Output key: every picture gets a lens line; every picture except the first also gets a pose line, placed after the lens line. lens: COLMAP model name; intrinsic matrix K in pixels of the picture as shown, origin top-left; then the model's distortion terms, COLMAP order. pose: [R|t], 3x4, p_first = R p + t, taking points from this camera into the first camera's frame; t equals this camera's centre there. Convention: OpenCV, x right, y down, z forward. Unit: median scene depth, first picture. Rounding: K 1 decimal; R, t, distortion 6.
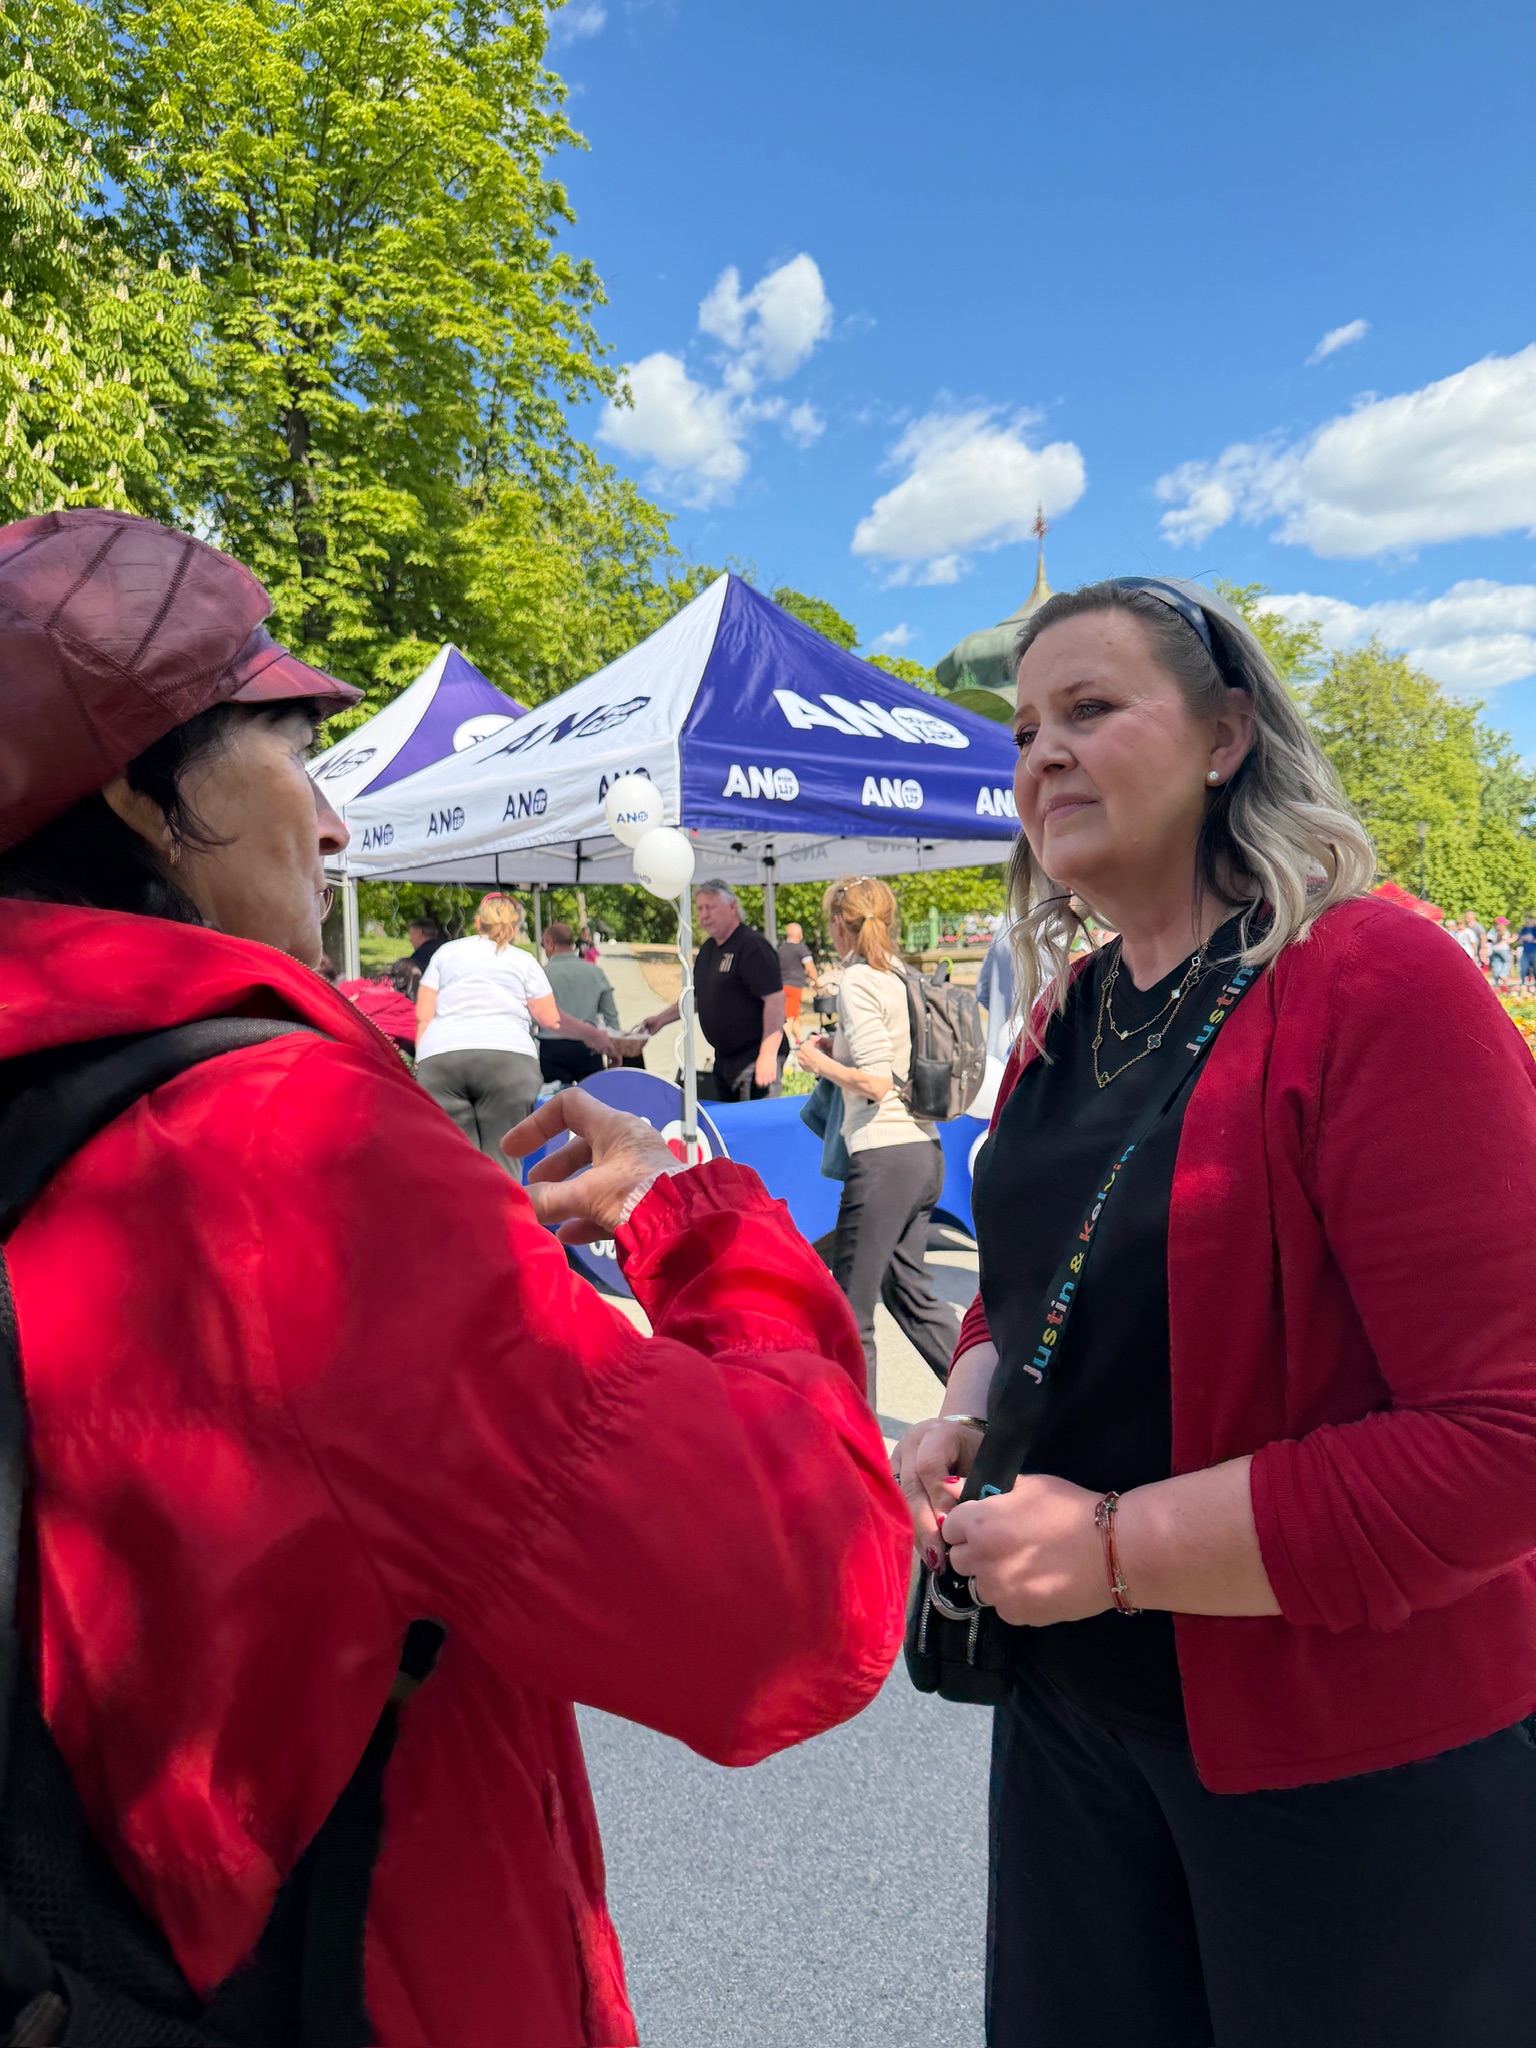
lens RADIAL K [[1420.2, 0, 765.6], [0, 1420.2, 1025.9], [0, 0, 1]] dist [0.005504, 0.000459]
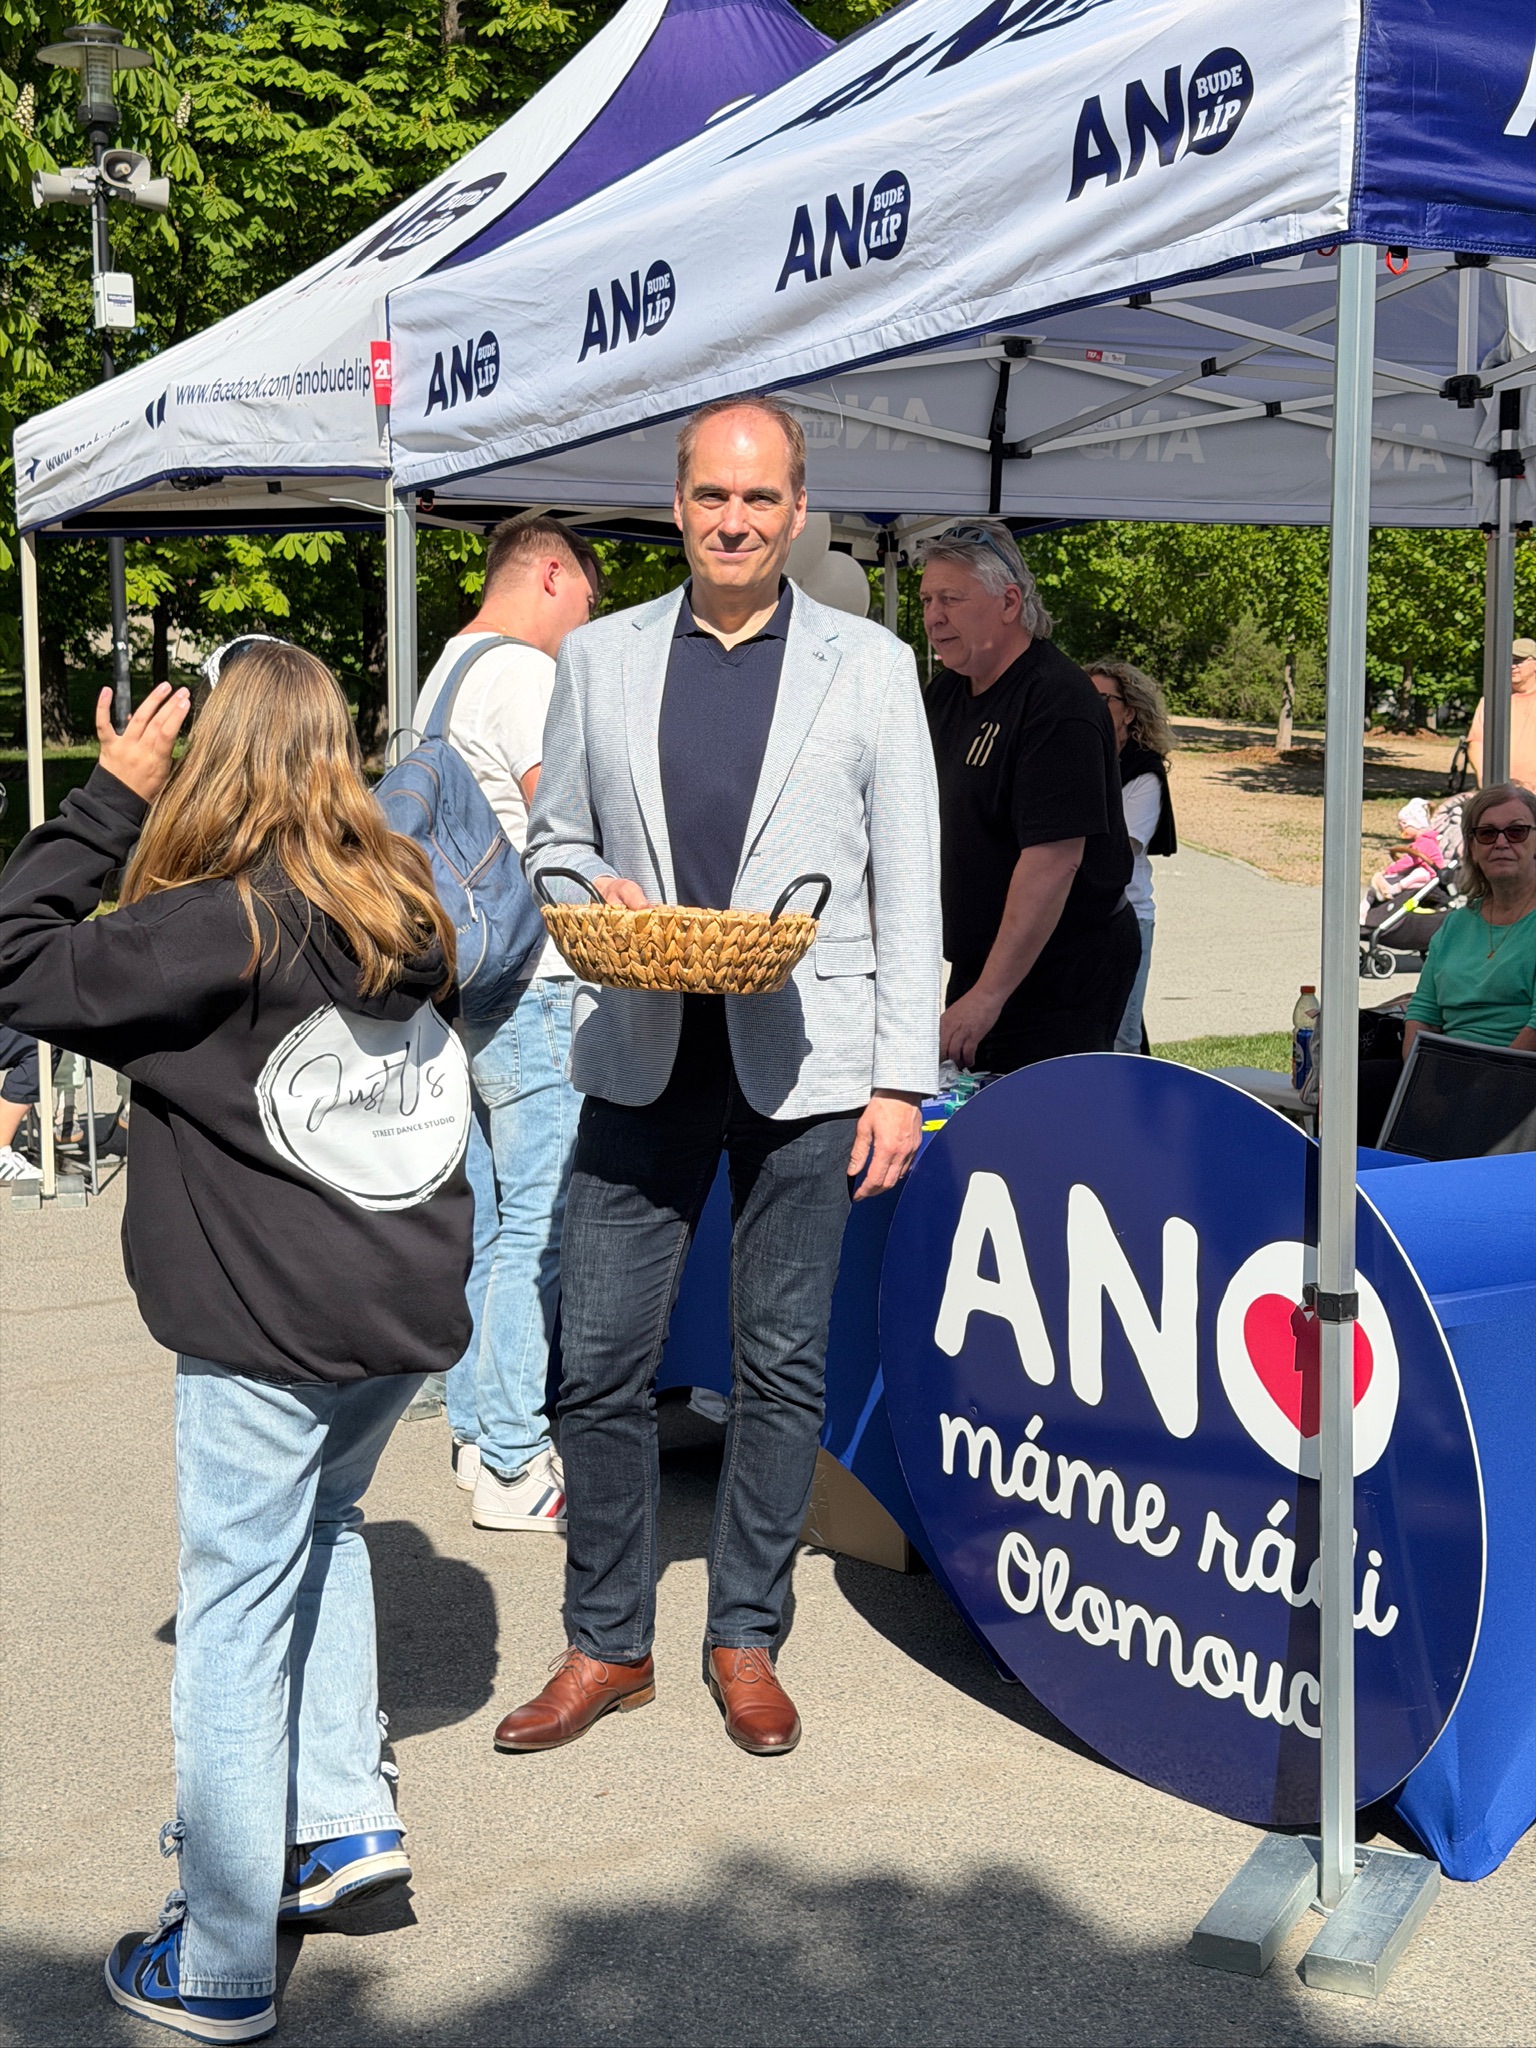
lens RADIAL K [[2822.0, 0, 766.6], [0, 2822.0, 1023.0], [0, 0, 1]] dist [0.025206, 0.000000]
pose [[0.978065, 0.039956, -0.204434, -0.042188], [-0.029050, 0.998004, 0.056079, -0.007875], [0.206267, -0.048910, 0.977273, 0.323477]]
